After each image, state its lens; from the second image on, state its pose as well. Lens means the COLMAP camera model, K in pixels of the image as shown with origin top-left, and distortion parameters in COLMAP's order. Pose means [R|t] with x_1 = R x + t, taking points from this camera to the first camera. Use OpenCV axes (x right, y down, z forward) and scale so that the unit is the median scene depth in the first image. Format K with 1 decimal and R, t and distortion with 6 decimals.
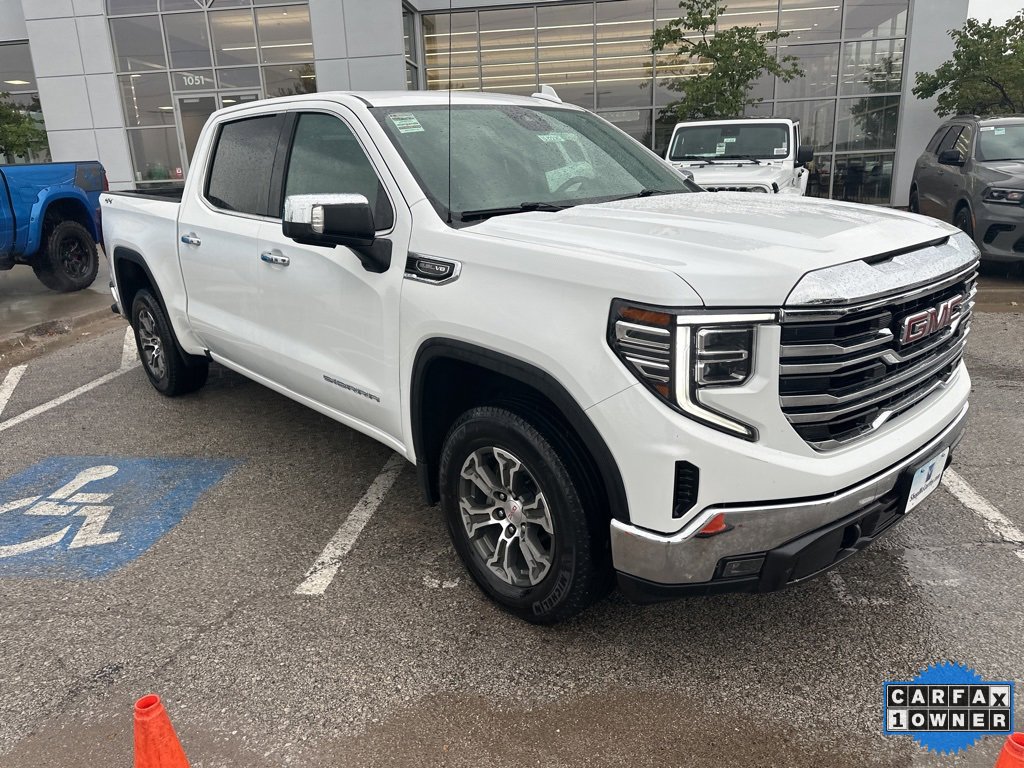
lens RADIAL K [[719.0, 0, 508.5], [0, 719.0, 380.2], [0, 0, 1]] dist [0.075529, -0.101357]
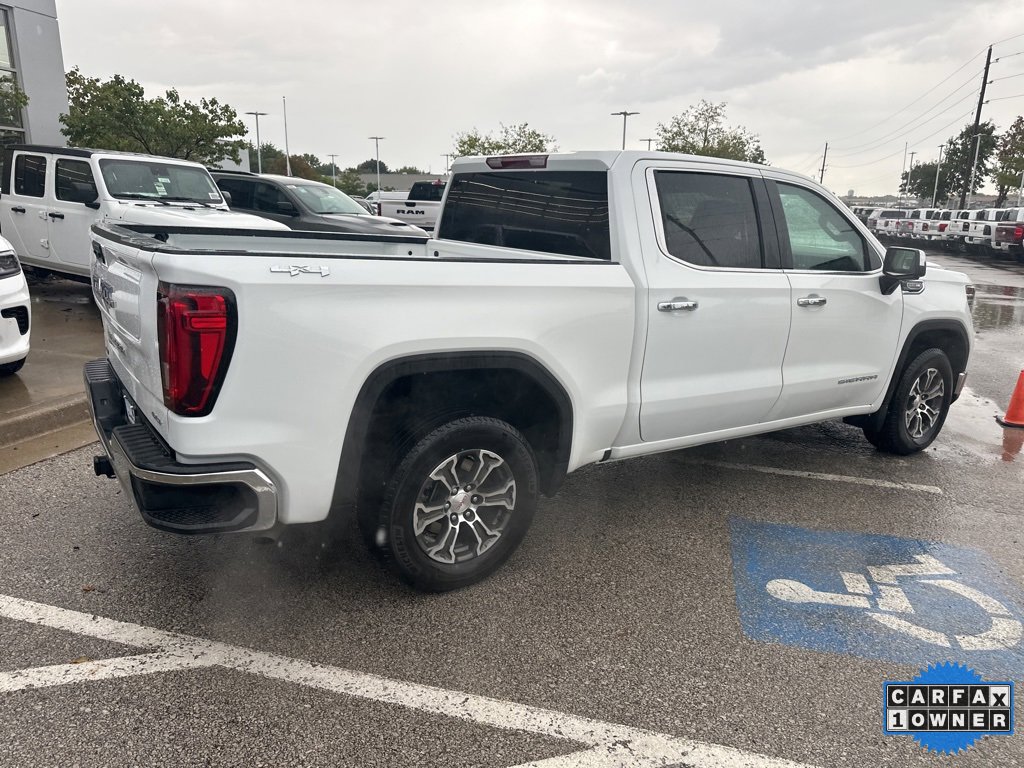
lens RADIAL K [[721.4, 0, 507.9], [0, 721.4, 384.8], [0, 0, 1]] dist [0.065946, -0.081513]
pose [[0.126321, -0.198301, 0.971967, -1.843113], [0.241140, 0.956564, 0.163819, -0.411791], [-0.962234, 0.213687, 0.168652, 1.525799]]
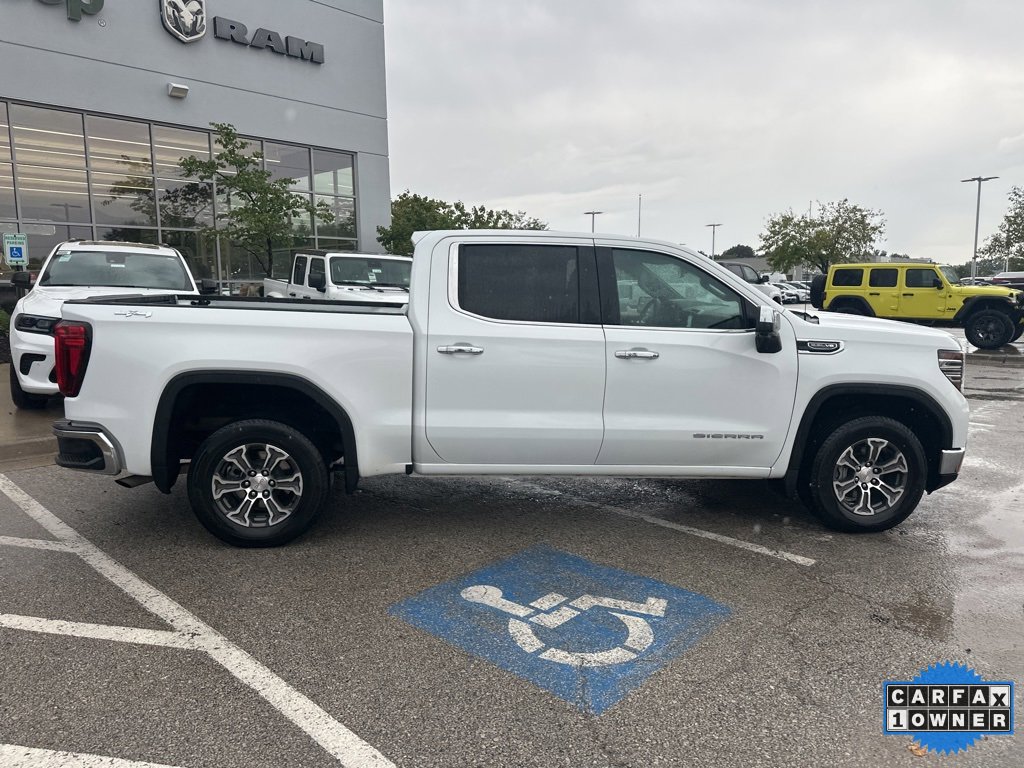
lens RADIAL K [[719.0, 0, 508.5], [0, 719.0, 380.2], [0, 0, 1]] dist [0.075529, -0.101357]
pose [[0.580314, -0.067265, 0.811610, -1.744850], [0.201394, 0.977483, -0.062987, -0.102502], [-0.789098, 0.200006, 0.580794, 0.520512]]
